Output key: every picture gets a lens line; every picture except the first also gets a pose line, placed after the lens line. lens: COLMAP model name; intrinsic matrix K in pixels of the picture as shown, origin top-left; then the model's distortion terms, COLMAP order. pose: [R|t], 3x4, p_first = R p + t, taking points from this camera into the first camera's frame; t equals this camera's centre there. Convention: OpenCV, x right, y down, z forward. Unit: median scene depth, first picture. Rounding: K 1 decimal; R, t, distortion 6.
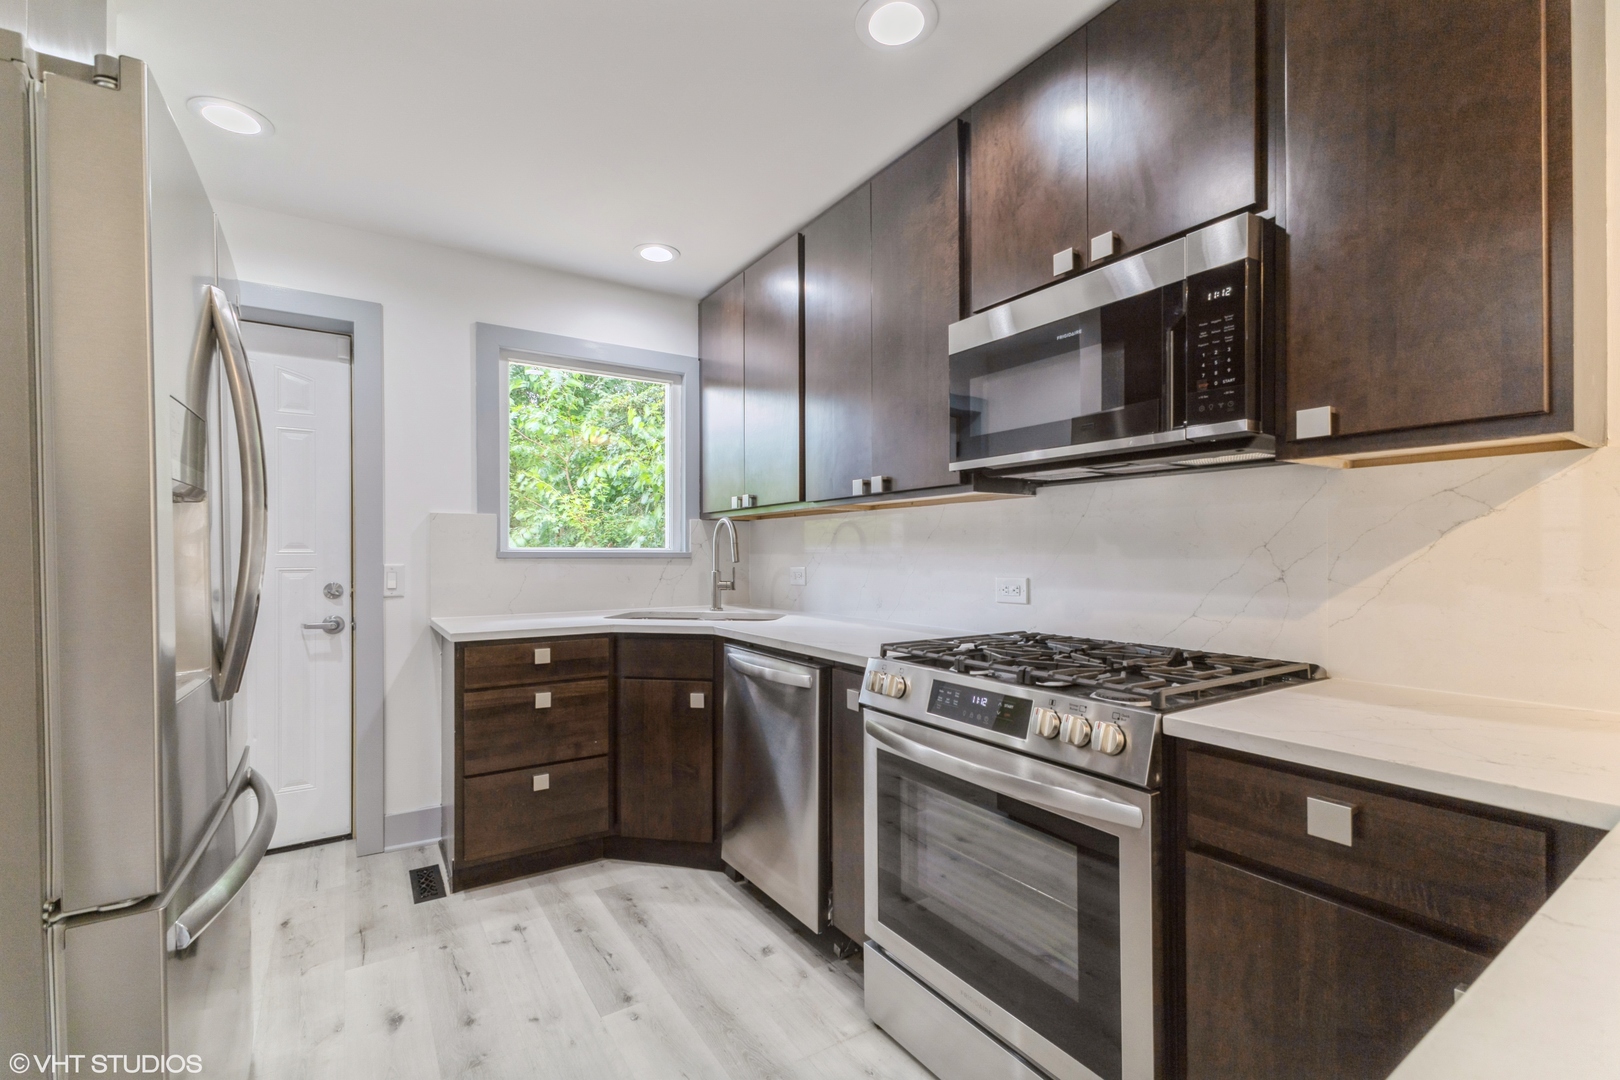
lens RADIAL K [[701.3, 0, 808.5], [0, 701.3, 555.3], [0, 0, 1]] dist [0.000411, 0.000413]
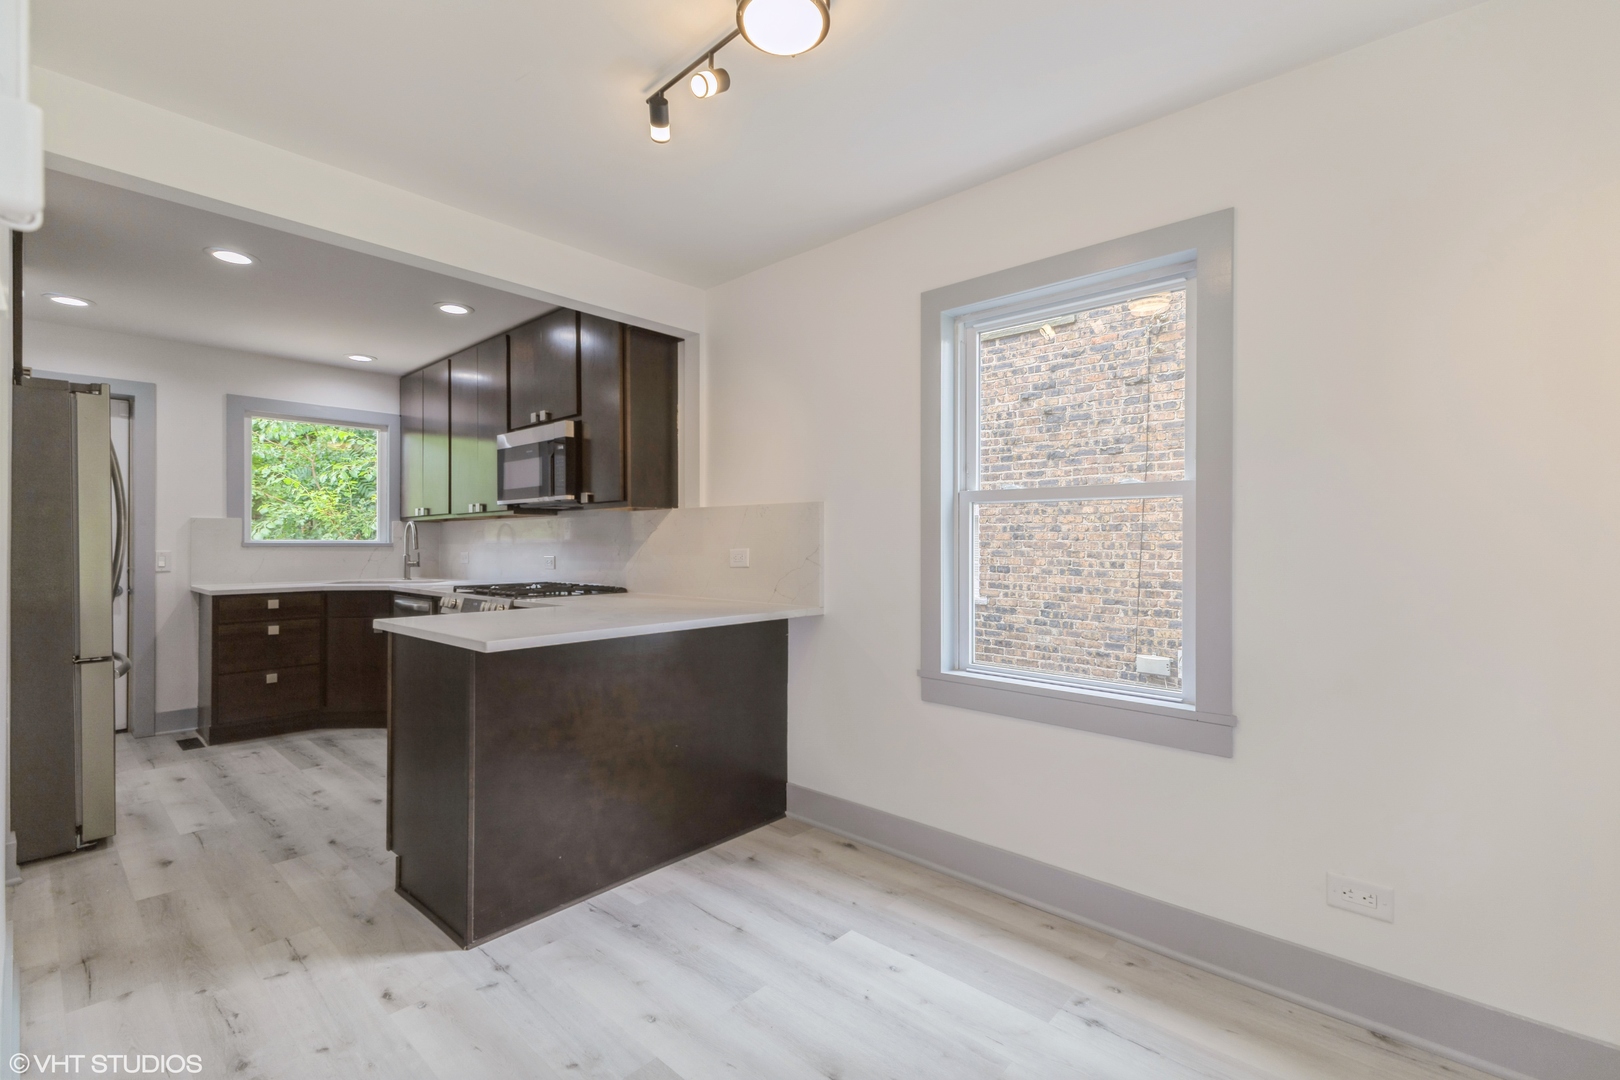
lens RADIAL K [[701.3, 0, 813.0], [0, 701.3, 536.7], [0, 0, 1]] dist [0.000411, 0.000413]
pose [[0.963885, 0.002370, 0.266308, 0.365306], [0.000690, 0.999935, -0.011397, 0.000366], [-0.266318, 0.011170, 0.963821, -0.843130]]
